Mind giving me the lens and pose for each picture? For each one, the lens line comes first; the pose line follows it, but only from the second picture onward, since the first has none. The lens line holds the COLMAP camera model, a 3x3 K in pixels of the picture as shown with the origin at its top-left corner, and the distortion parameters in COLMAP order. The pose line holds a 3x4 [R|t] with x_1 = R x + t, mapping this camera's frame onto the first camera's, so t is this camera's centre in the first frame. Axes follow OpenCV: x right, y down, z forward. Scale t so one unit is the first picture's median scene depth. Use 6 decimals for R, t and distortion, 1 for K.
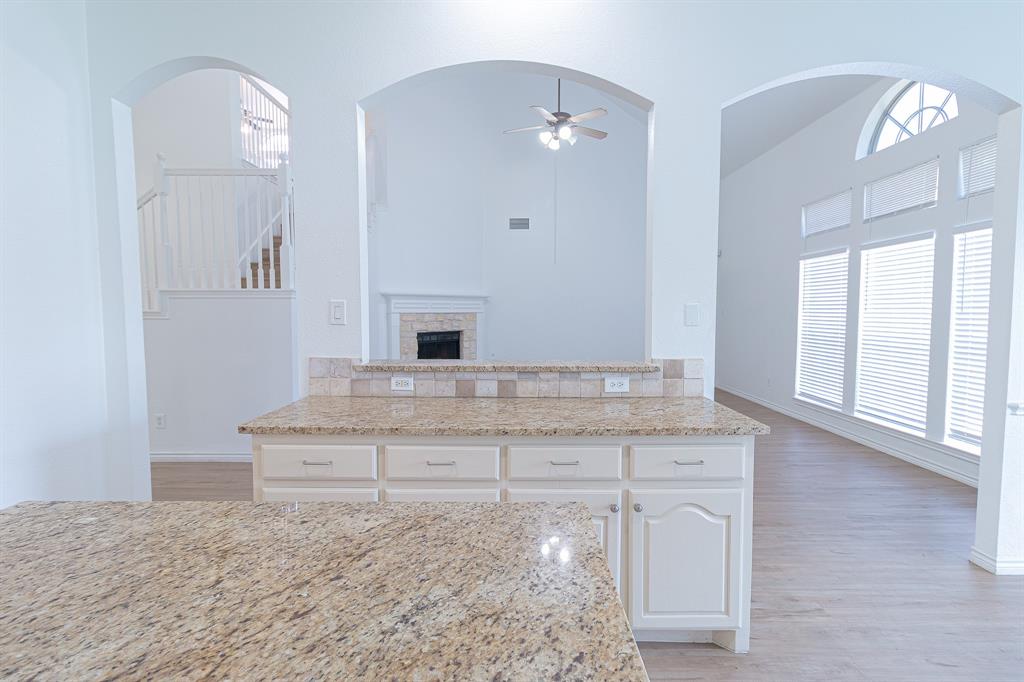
lens RADIAL K [[477.4, 0, 512.0], [0, 477.4, 341.0], [0, 0, 1]] dist [0.018271, 0.000255]
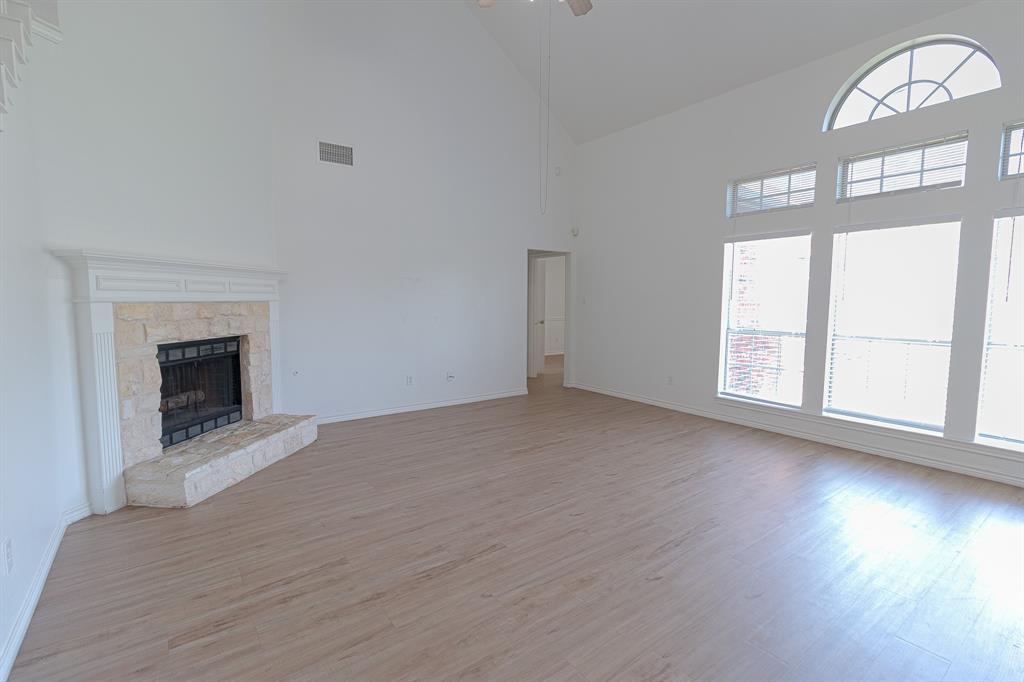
lens RADIAL K [[477.4, 0, 512.0], [0, 477.4, 341.0], [0, 0, 1]] dist [0.018271, 0.000255]
pose [[0.797121, -0.047495, 0.601949, -0.260123], [0.033008, 0.998839, 0.035100, -0.032800], [-0.602916, -0.008110, 0.797763, 0.538715]]
